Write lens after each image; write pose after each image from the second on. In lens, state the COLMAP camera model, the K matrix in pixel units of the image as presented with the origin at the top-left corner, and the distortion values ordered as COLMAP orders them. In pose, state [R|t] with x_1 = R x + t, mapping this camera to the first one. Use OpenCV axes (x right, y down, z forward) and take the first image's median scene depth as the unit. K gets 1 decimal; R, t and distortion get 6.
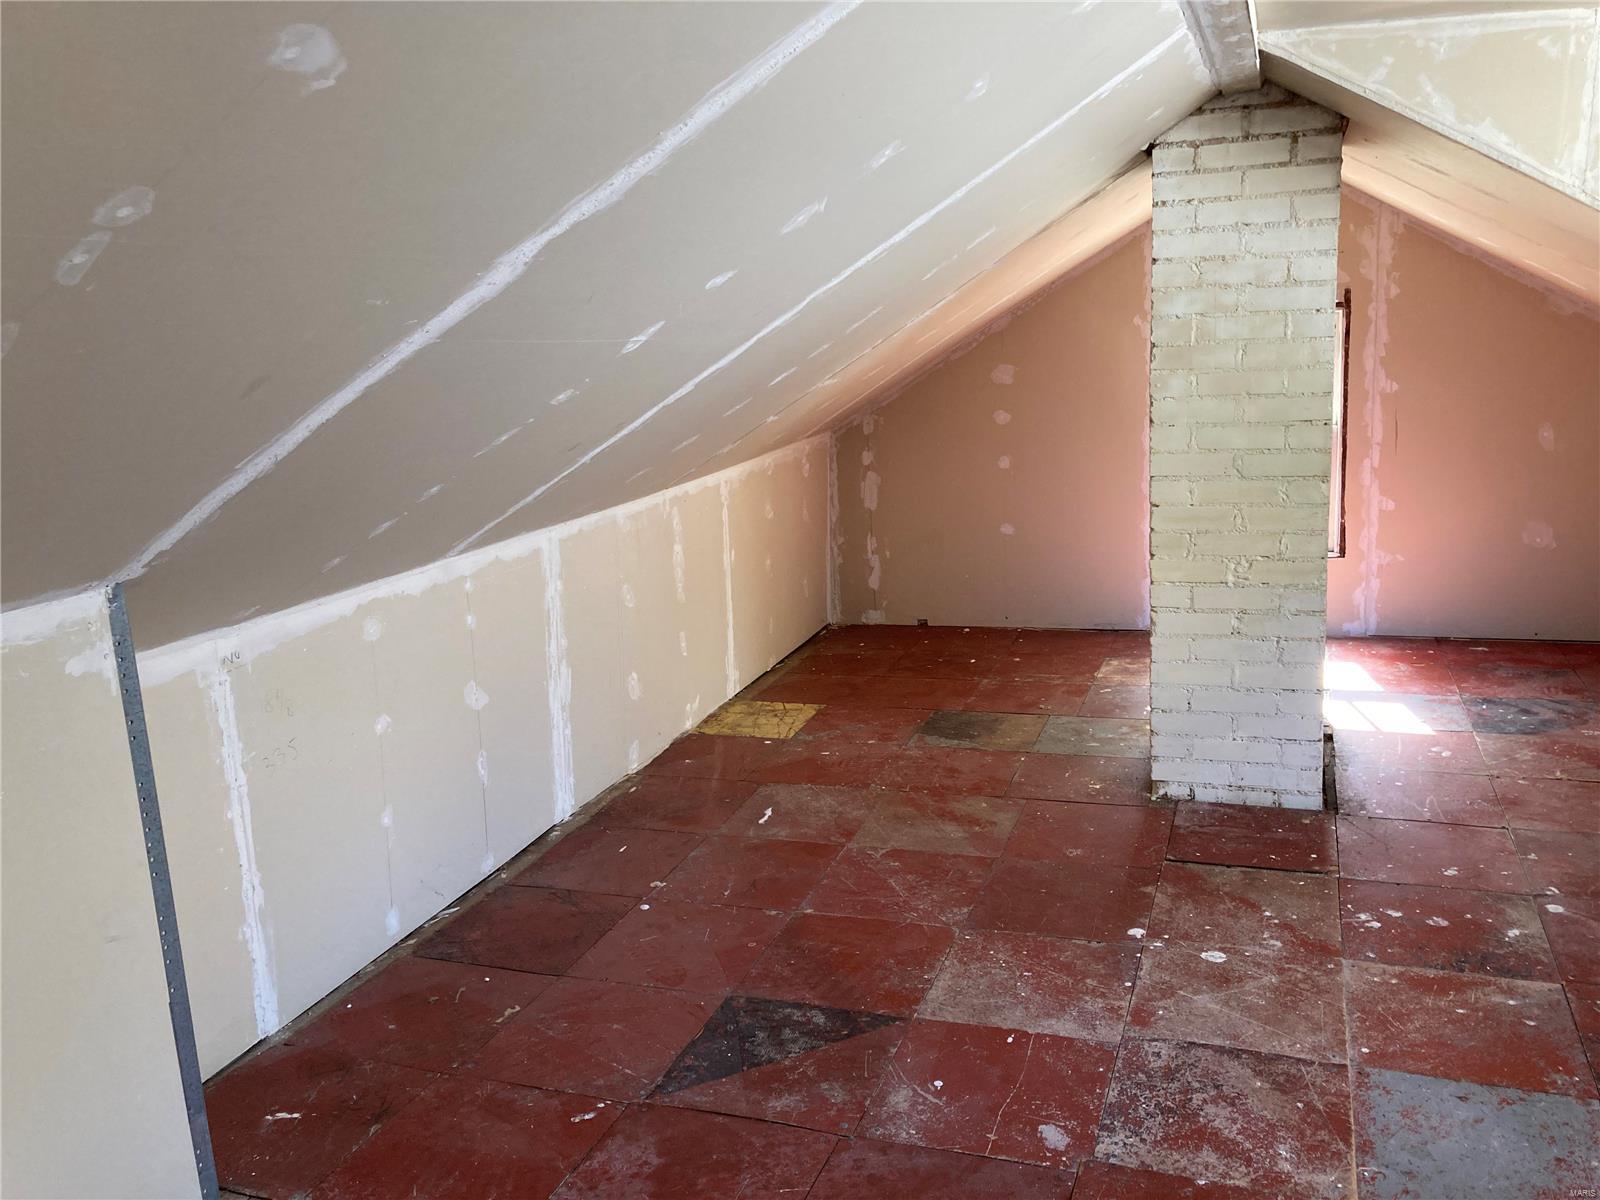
lens RADIAL K [[1319.6, 0, 802.2], [0, 1319.6, 597.2], [0, 0, 1]] dist [0.051630, -0.048866]
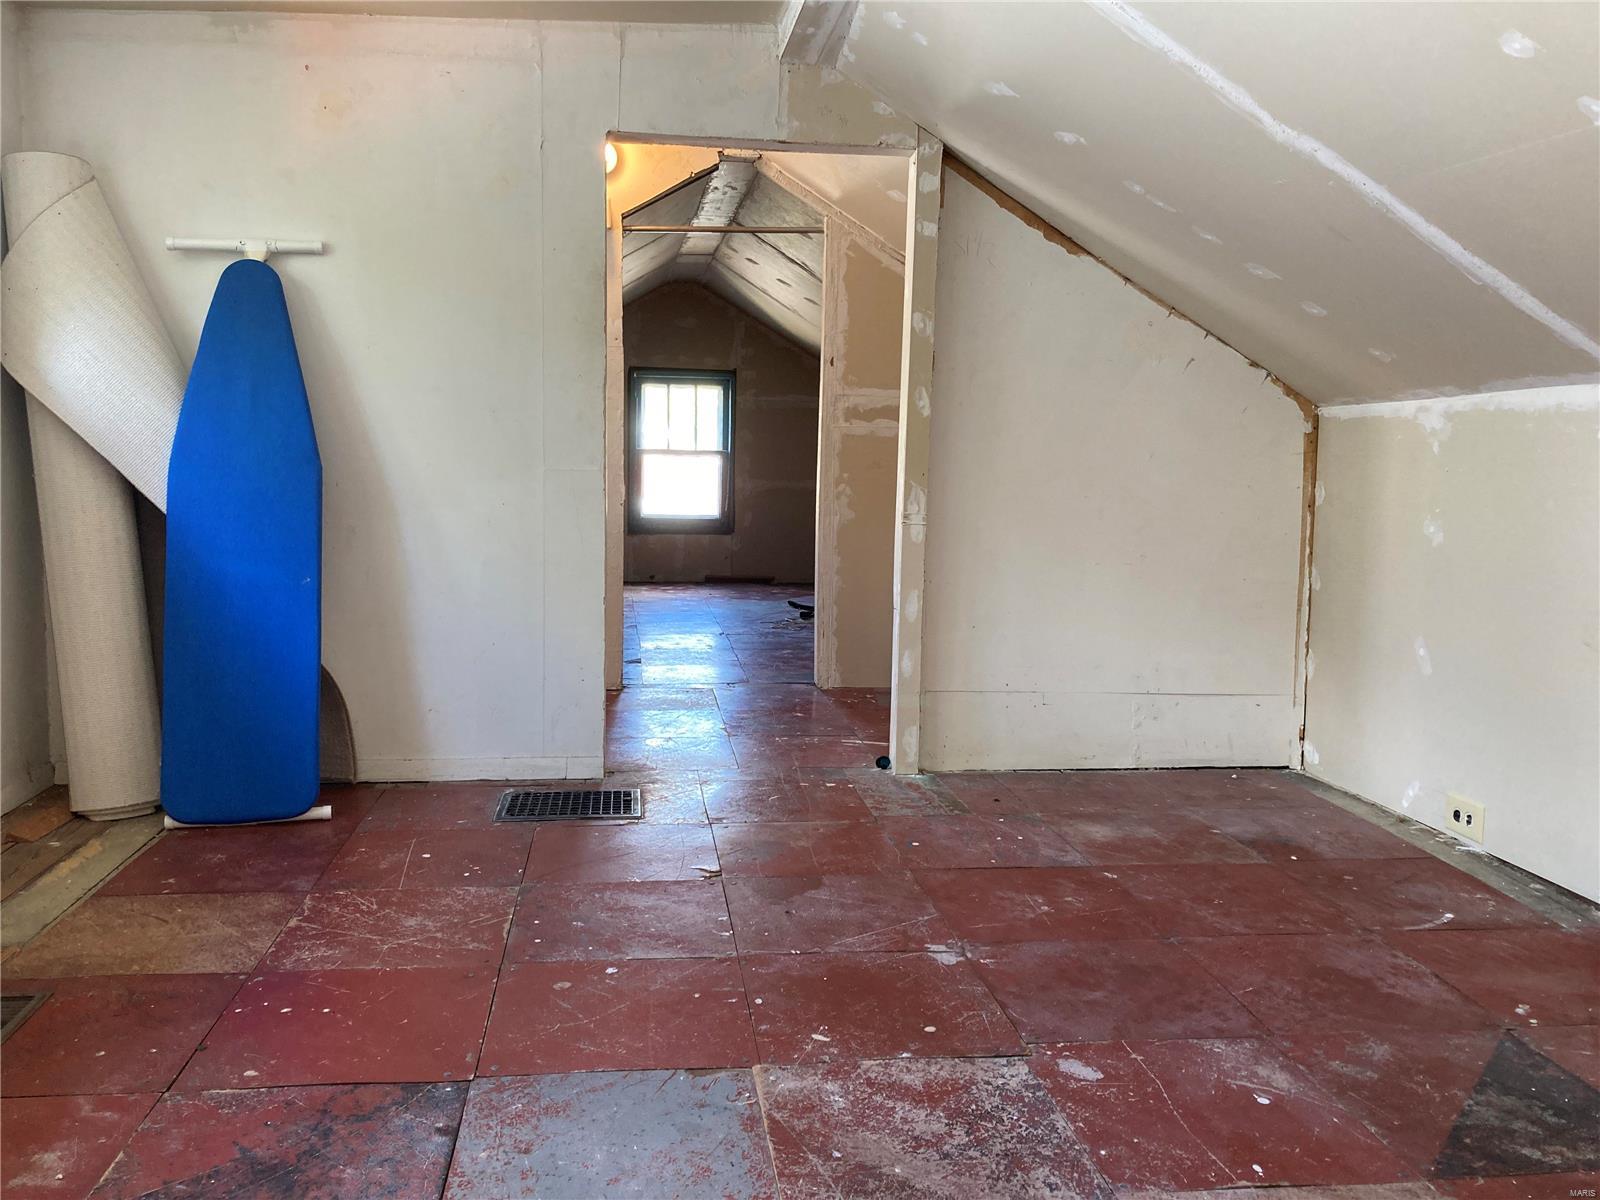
lens RADIAL K [[1319.6, 0, 788.8], [0, 1319.6, 592.7], [0, 0, 1]] dist [0.051630, -0.048866]
pose [[-0.886216, 0.082845, -0.455804, 0.600219], [-0.071131, 0.947881, 0.310582, -0.114286], [0.457778, 0.307664, -0.834135, 1.281764]]
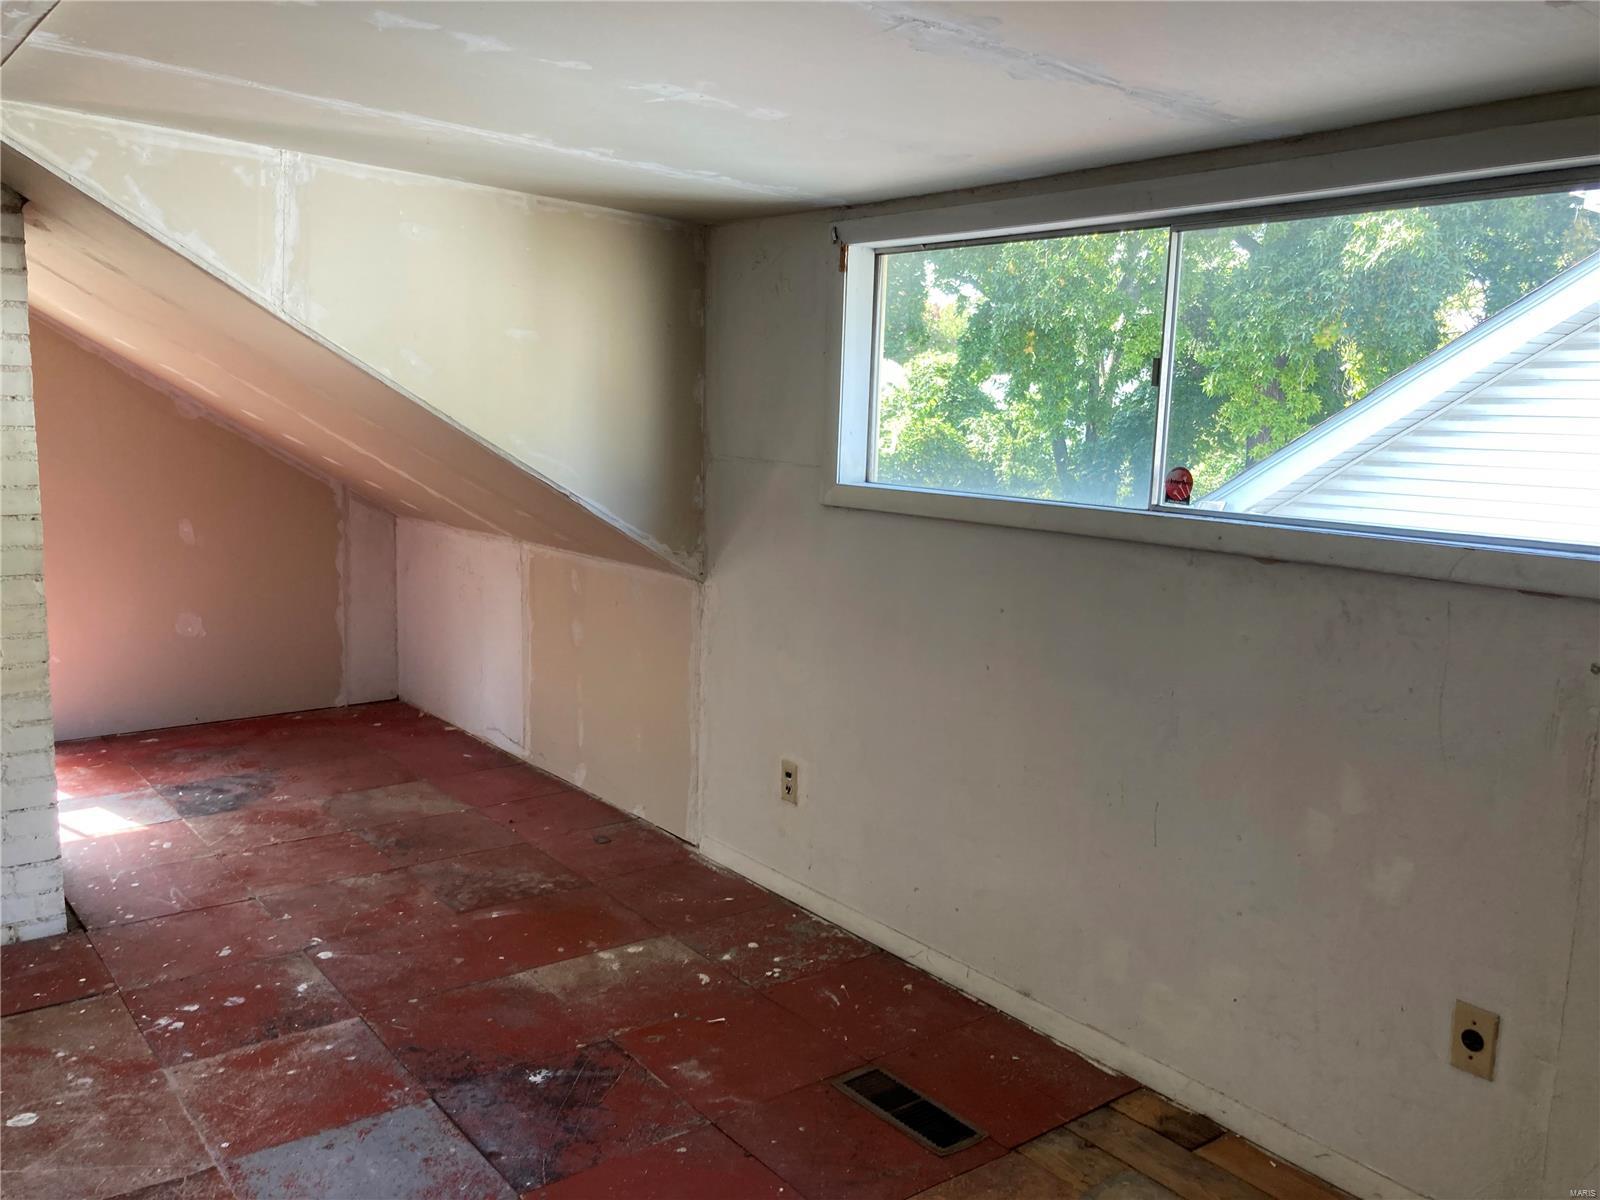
lens RADIAL K [[1319.6, 0, 789.1], [0, 1319.6, 615.7], [0, 0, 1]] dist [0.051630, -0.048866]
pose [[0.529845, -0.070266, 0.845179, -0.151122], [0.121680, 0.992550, 0.006237, -0.004908], [-0.839320, 0.099536, 0.534448, 0.072772]]
